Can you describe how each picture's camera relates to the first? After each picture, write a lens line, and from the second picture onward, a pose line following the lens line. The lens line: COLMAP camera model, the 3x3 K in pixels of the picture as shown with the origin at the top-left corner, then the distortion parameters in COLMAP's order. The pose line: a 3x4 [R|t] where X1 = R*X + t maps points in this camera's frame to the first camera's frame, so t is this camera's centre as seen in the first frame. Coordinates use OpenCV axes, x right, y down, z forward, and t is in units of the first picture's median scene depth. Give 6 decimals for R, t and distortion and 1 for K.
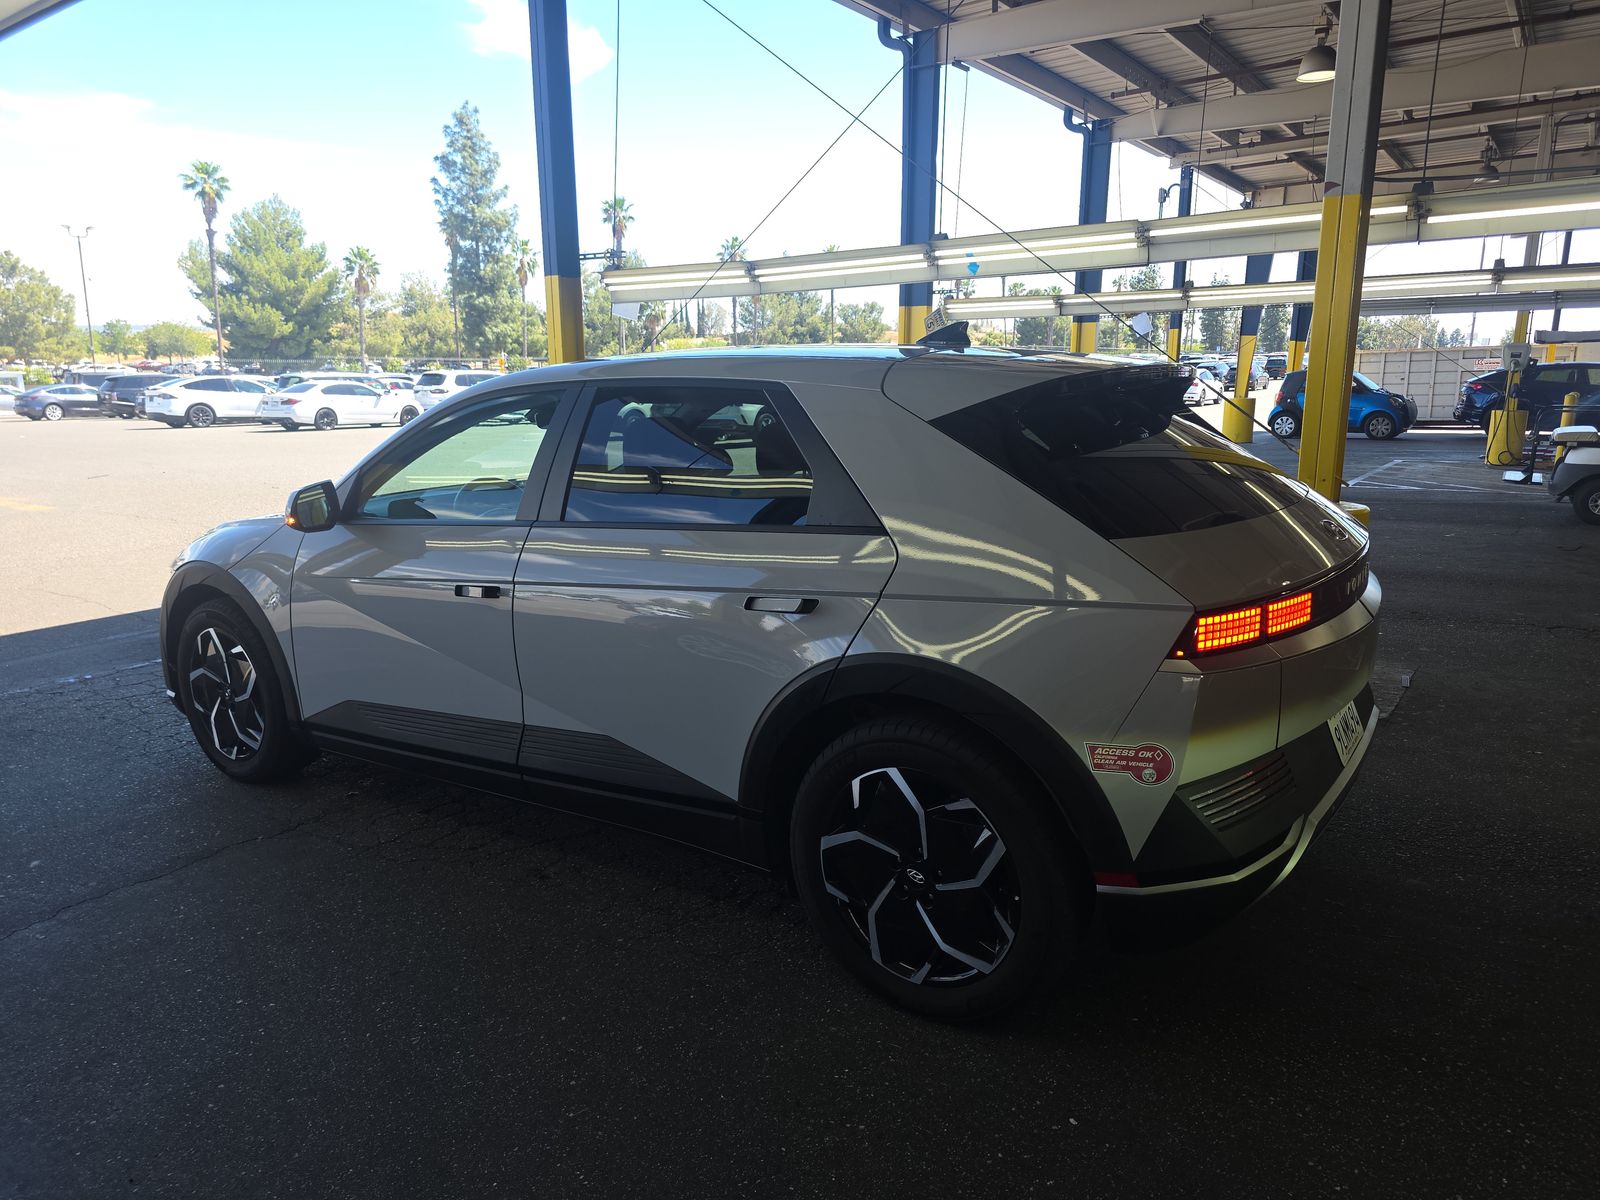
lens RADIAL K [[1091.5, 0, 800.0], [0, 1091.5, 600.0], [0, 0, 1]] dist [-0.044854, 0.003593]
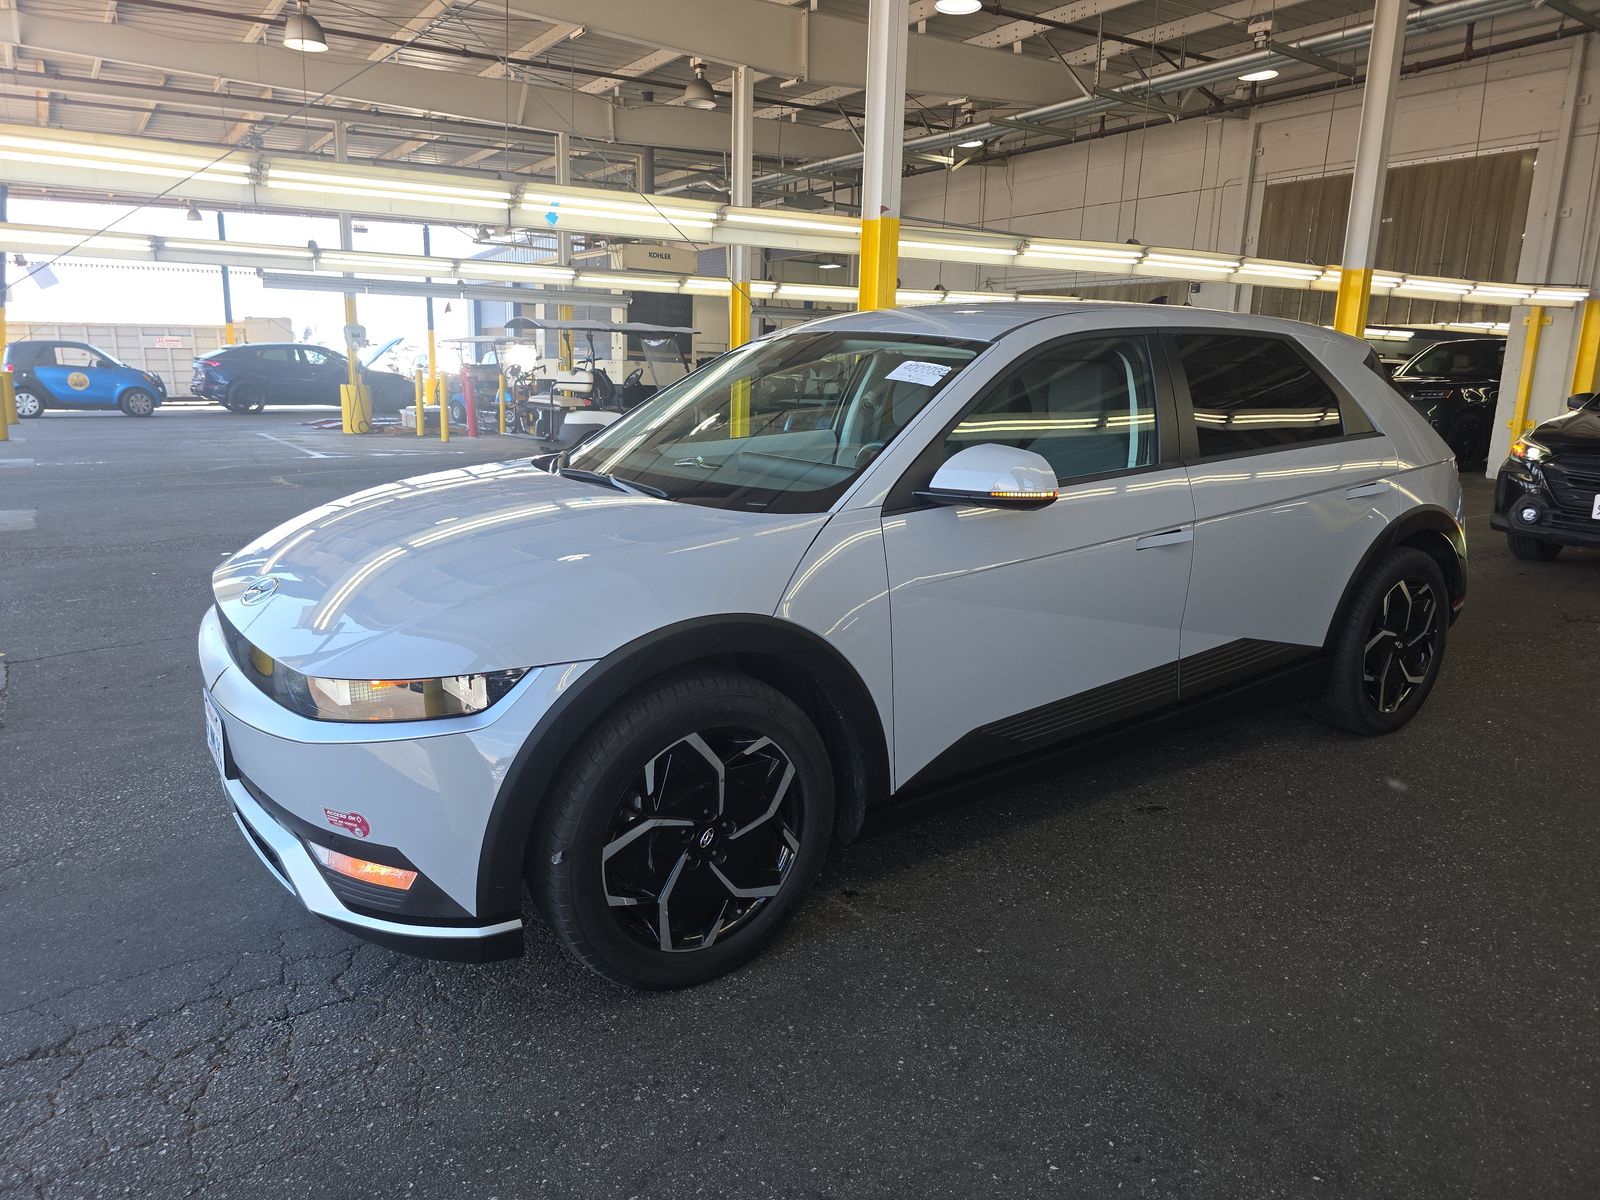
lens RADIAL K [[1075.1, 0, 801.2], [0, 1075.1, 570.0], [0, 0, 1]] dist [0.001865, 0.002215]
pose [[0.344123, -0.148177, 0.927159, -0.738890], [0.157618, 0.982572, 0.098532, -0.071335], [-0.925600, 0.112230, 0.361481, 0.533647]]
